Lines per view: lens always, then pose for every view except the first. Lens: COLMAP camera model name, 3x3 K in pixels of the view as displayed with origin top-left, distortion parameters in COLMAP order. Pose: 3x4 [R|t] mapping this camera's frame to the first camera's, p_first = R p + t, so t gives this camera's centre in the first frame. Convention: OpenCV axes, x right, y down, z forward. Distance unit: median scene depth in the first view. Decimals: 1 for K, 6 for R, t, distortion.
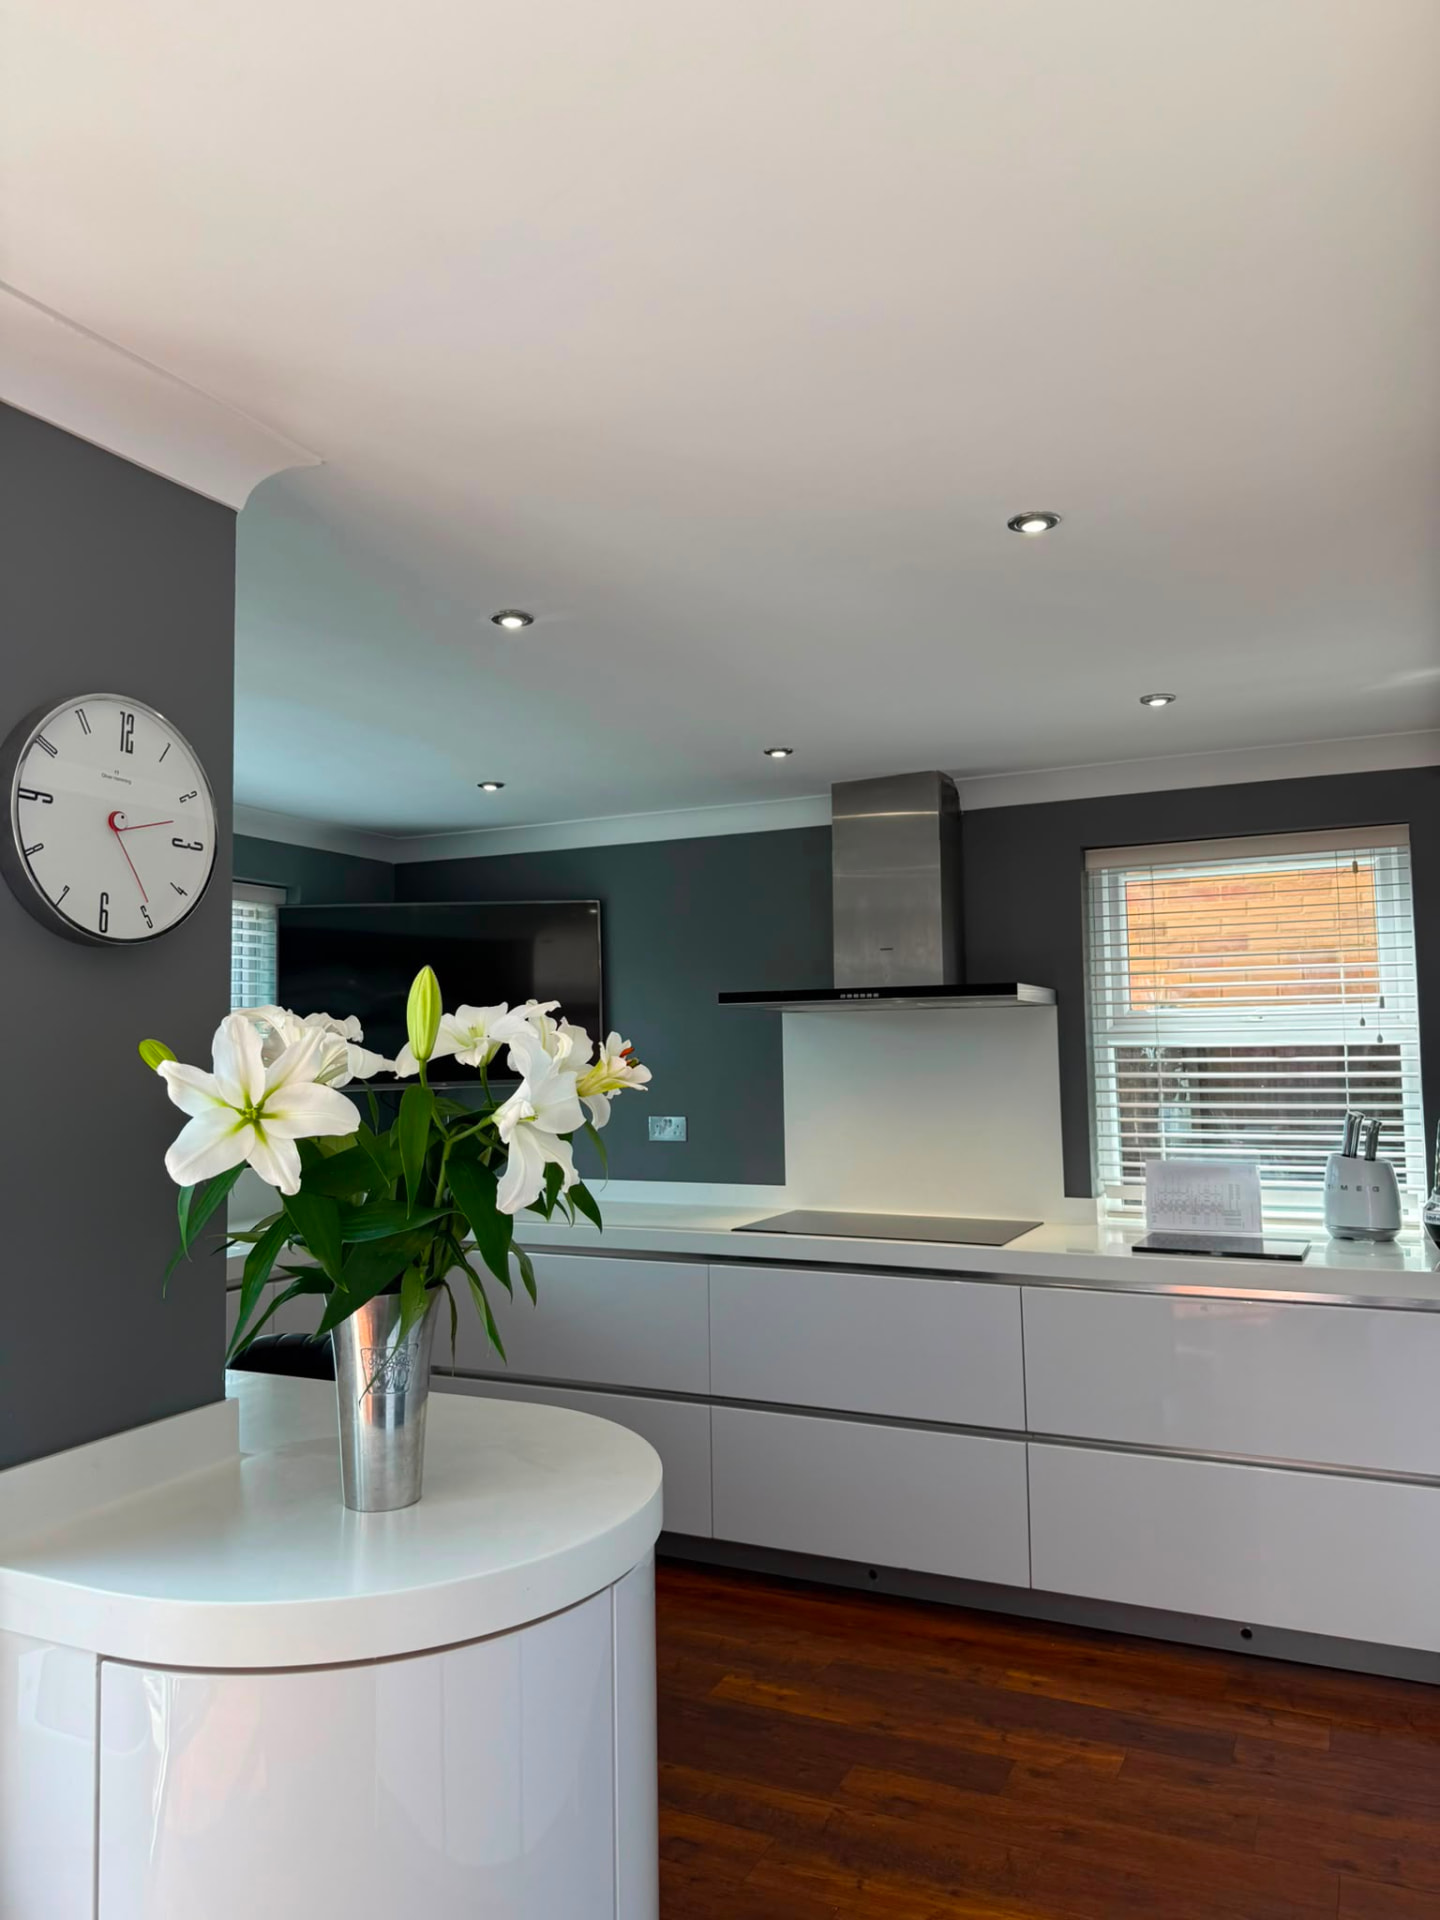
lens RADIAL K [[1339.7, 0, 716.7], [0, 1339.7, 953.6], [0, 0, 1]] dist [0.053267, -0.062733]
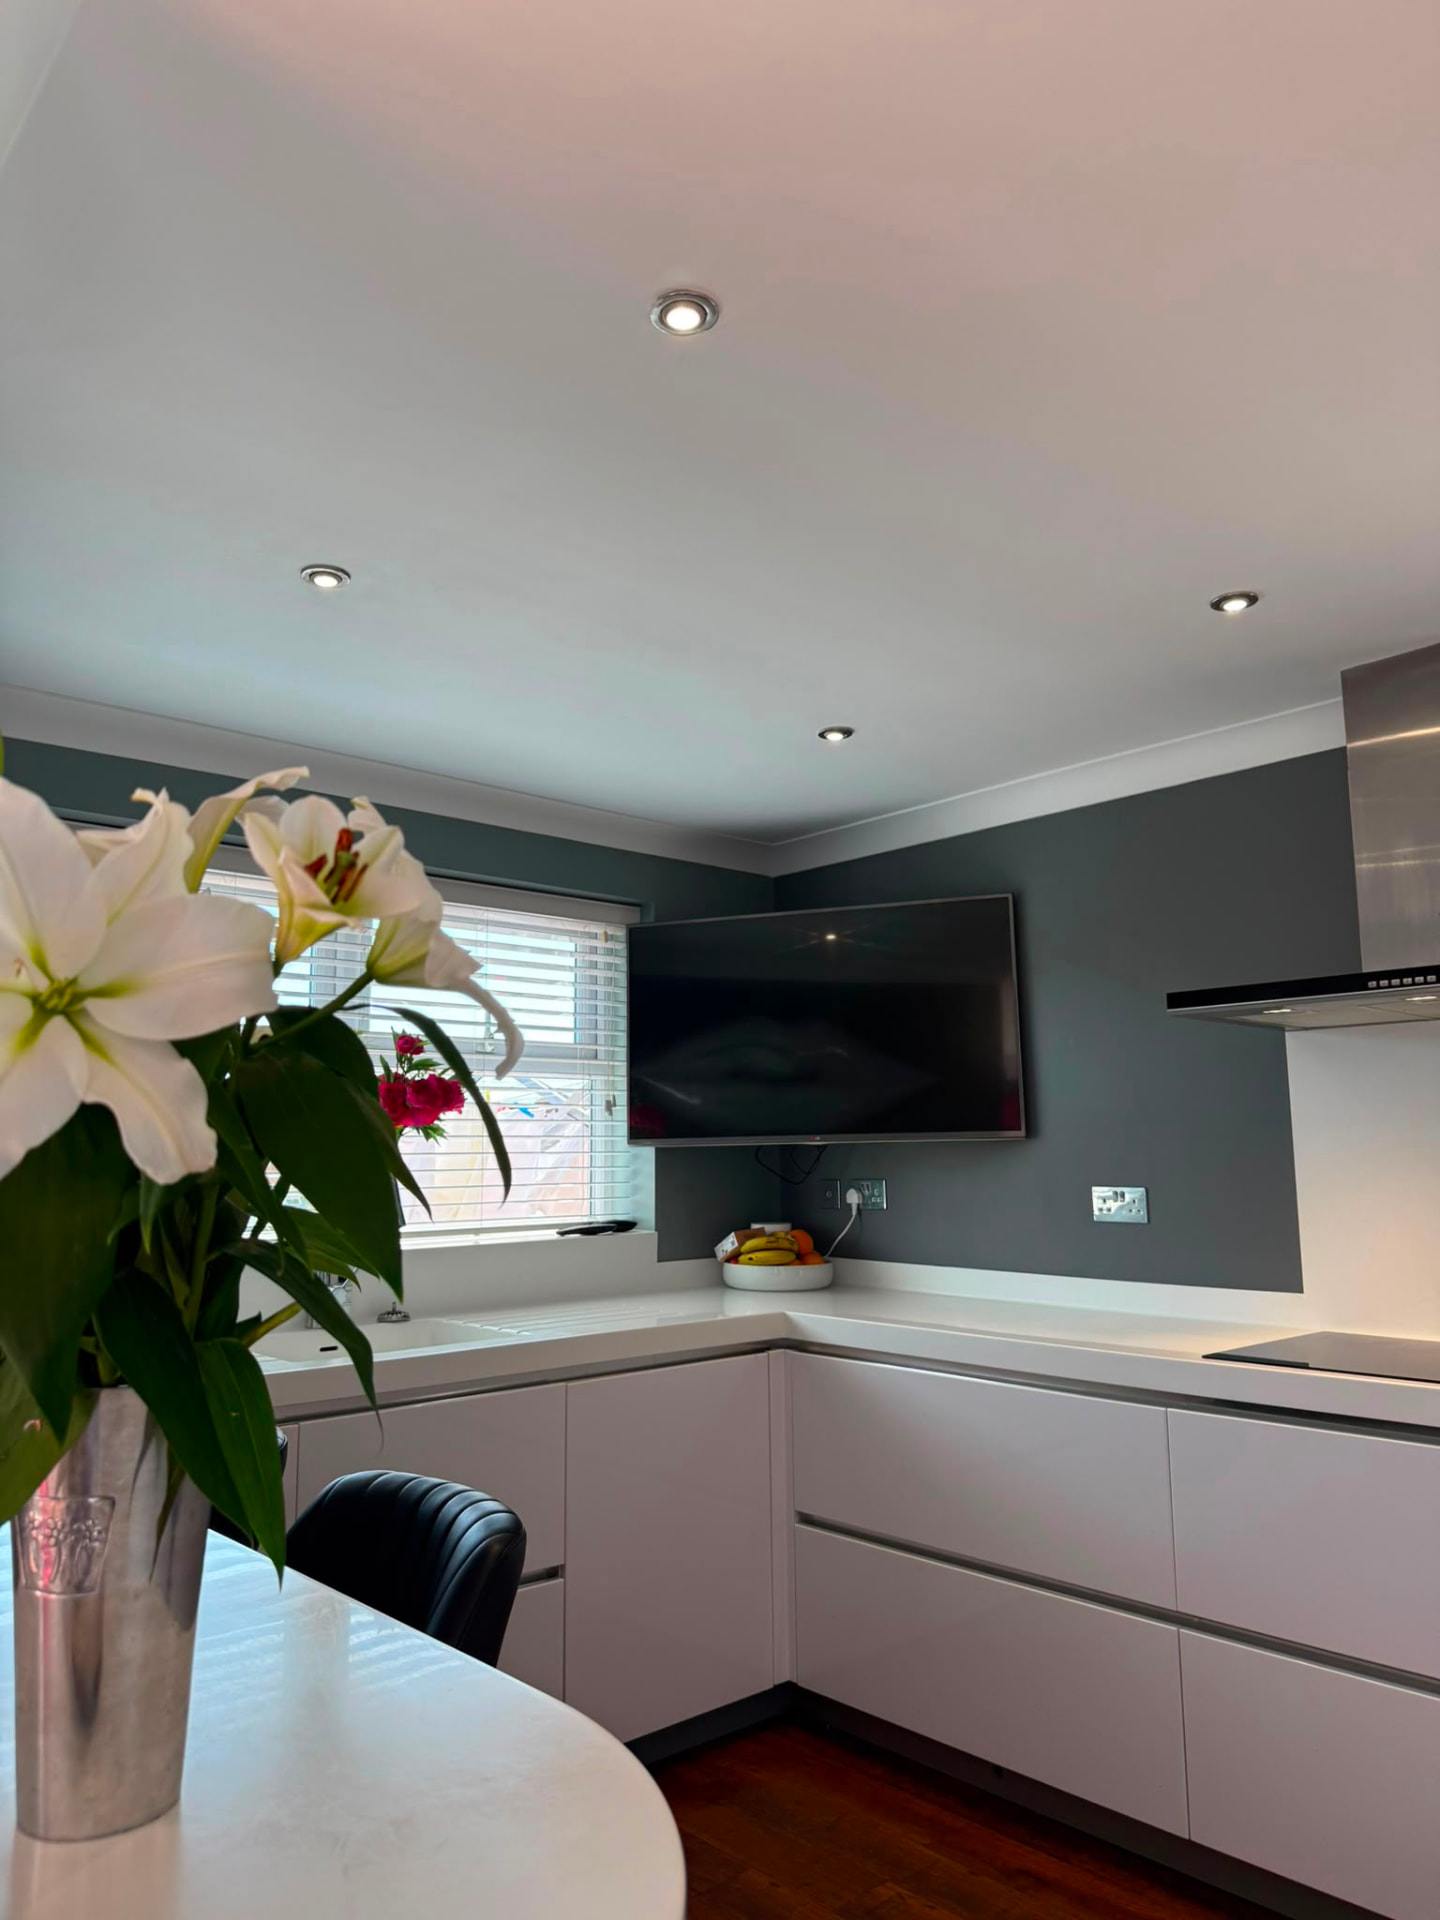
lens RADIAL K [[1339.7, 0, 702.5], [0, 1339.7, 956.3], [0, 0, 1]] dist [0.053267, -0.062733]
pose [[0.919220, -0.049099, -0.390671, 0.054763], [0.021287, 0.996941, -0.075208, 0.058405], [0.393168, 0.060816, 0.917453, 0.296032]]
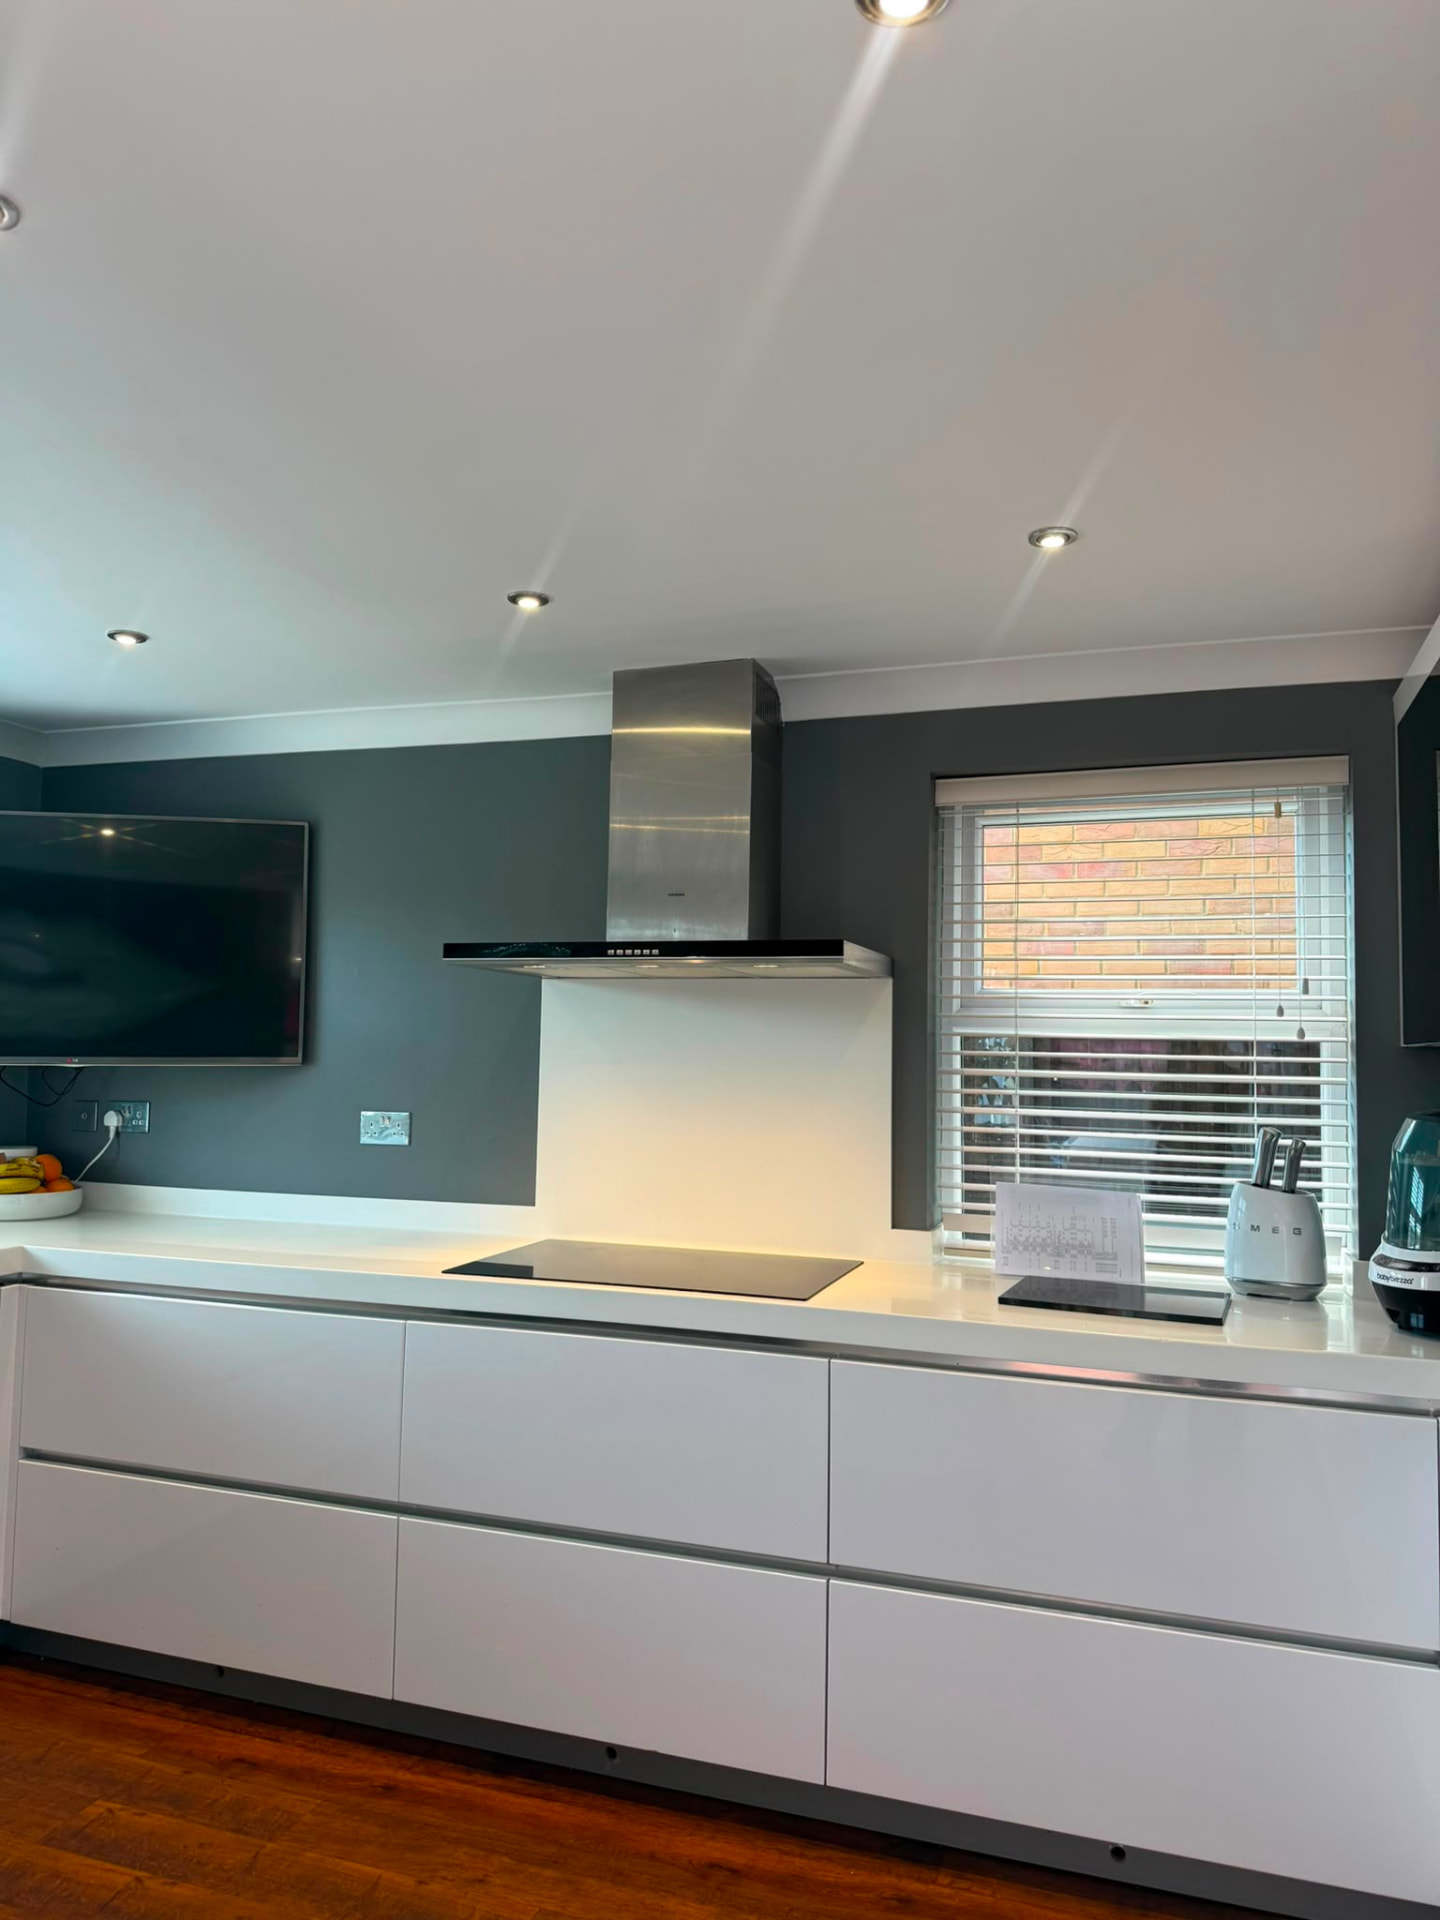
lens RADIAL K [[1339.7, 0, 711.8], [0, 1339.7, 956.1], [0, 0, 1]] dist [0.053267, -0.062733]
pose [[0.992297, 0.040374, 0.117119, 0.063694], [-0.040479, 0.999179, -0.001488, 0.032615], [-0.117083, -0.003264, 0.993117, 0.266487]]
